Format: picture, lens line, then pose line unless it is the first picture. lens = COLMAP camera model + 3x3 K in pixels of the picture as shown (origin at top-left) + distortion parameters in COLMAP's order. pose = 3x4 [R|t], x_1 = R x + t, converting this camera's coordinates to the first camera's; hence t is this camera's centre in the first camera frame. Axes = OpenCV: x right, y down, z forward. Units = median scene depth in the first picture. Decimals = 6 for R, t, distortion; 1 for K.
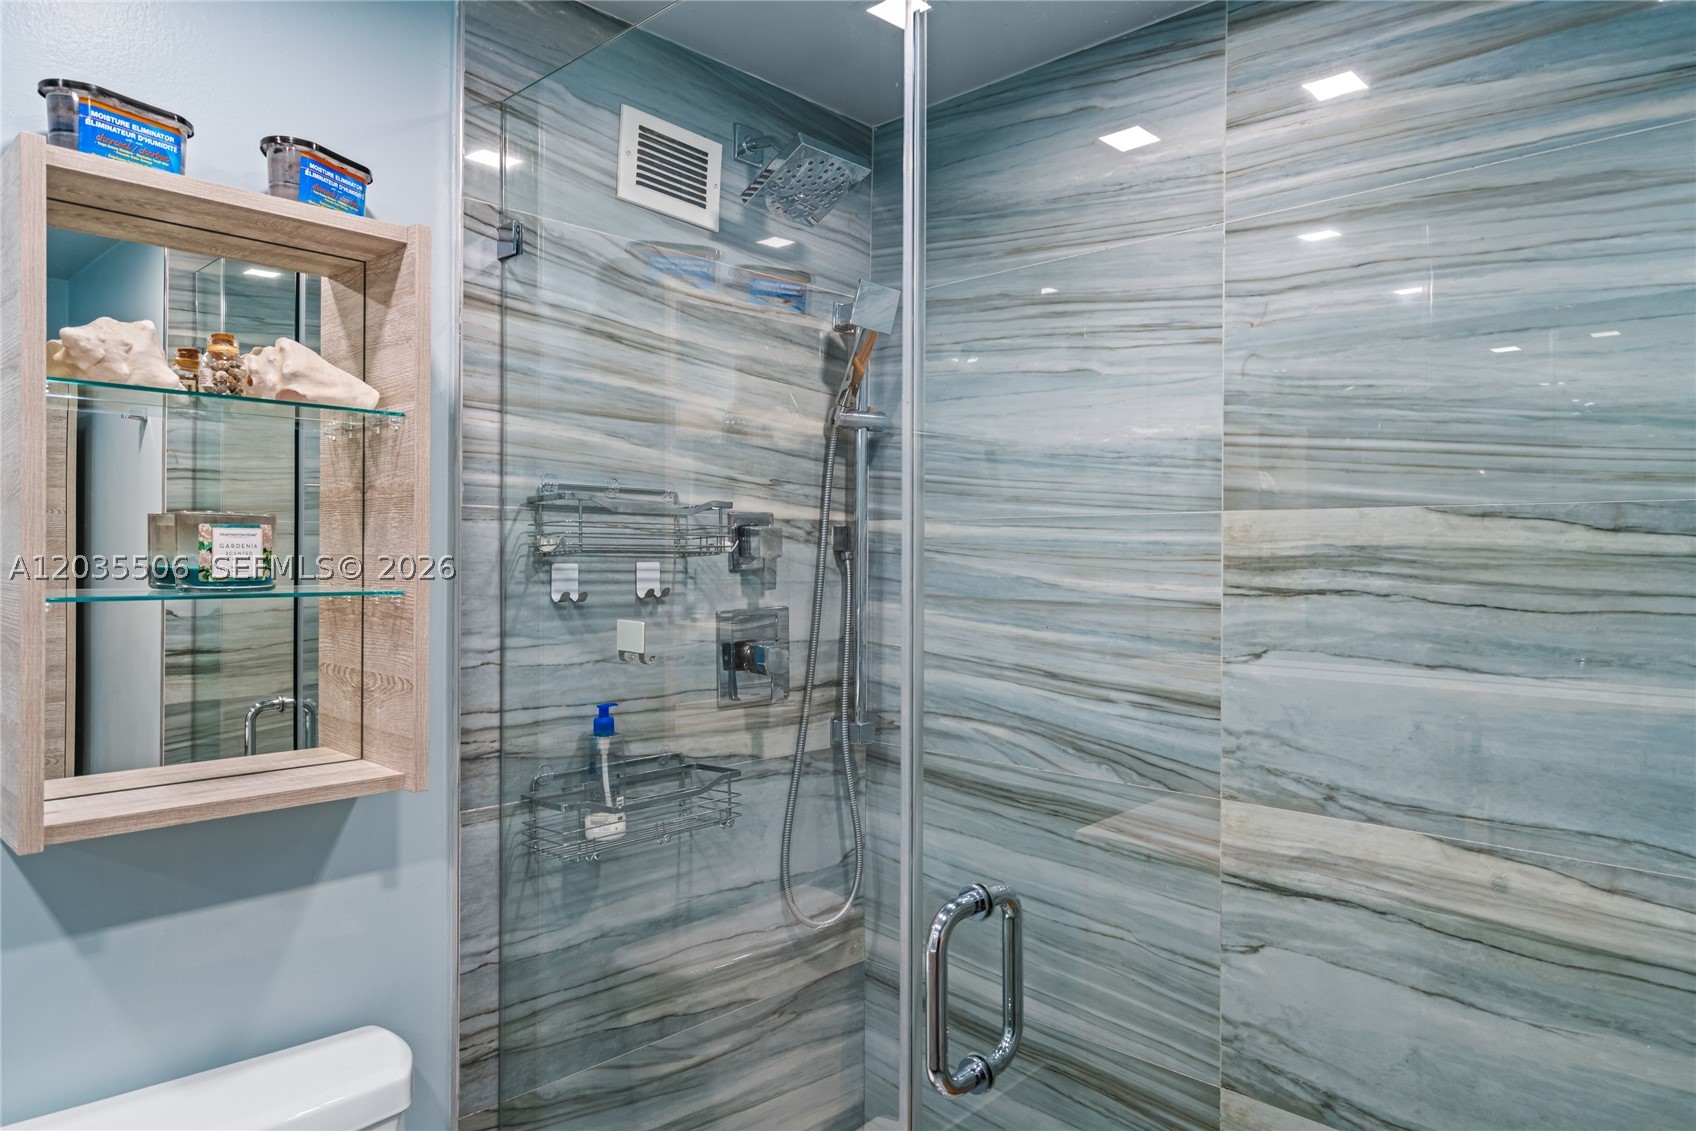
lens RADIAL K [[1072.5, 0, 849.6], [0, 1072.5, 559.3], [0, 0, 1]] dist [0.008107, -0.000173]
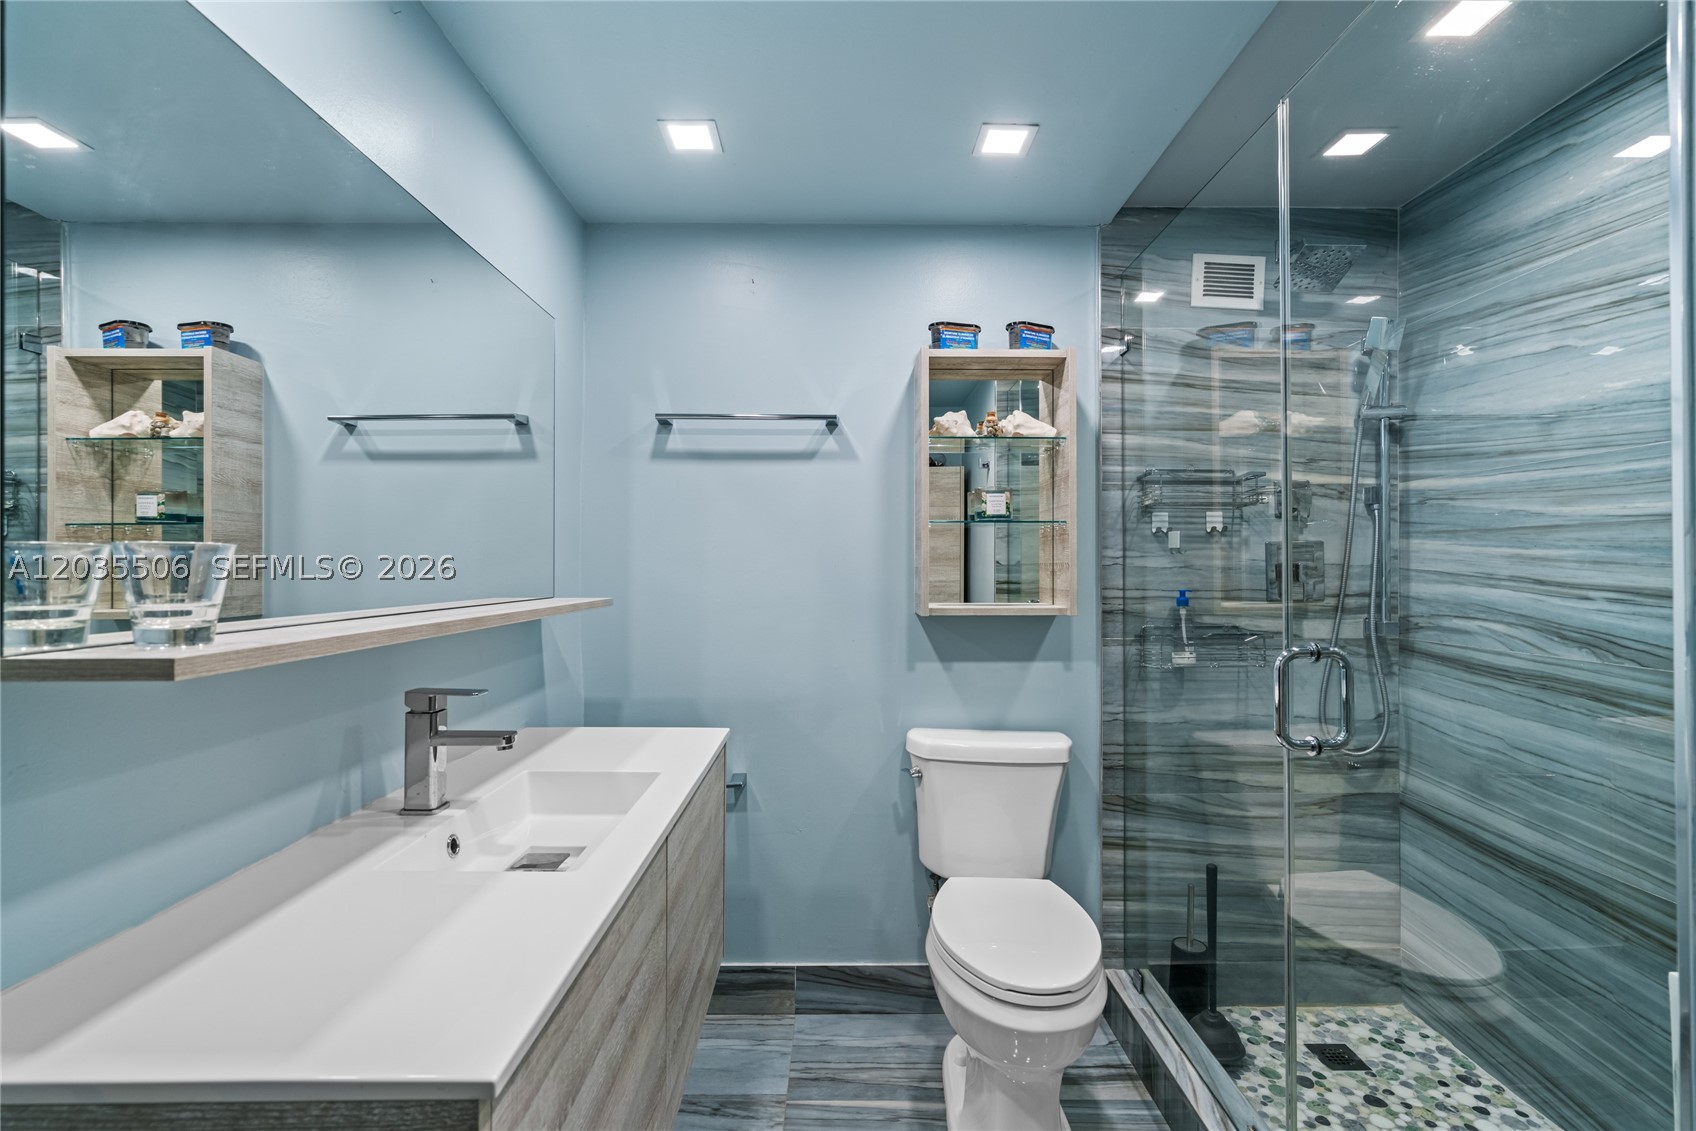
lens RADIAL K [[762.7, 0, 852.4], [0, 762.7, 560.3], [0, 0, 1]] dist [-0.012280, 0.007071]
pose [[0.699141, -0.013465, -0.714857, 0.277235], [0.000388, 0.999830, -0.018454, 0.102698], [0.714983, 0.012625, 0.699027, -0.266378]]
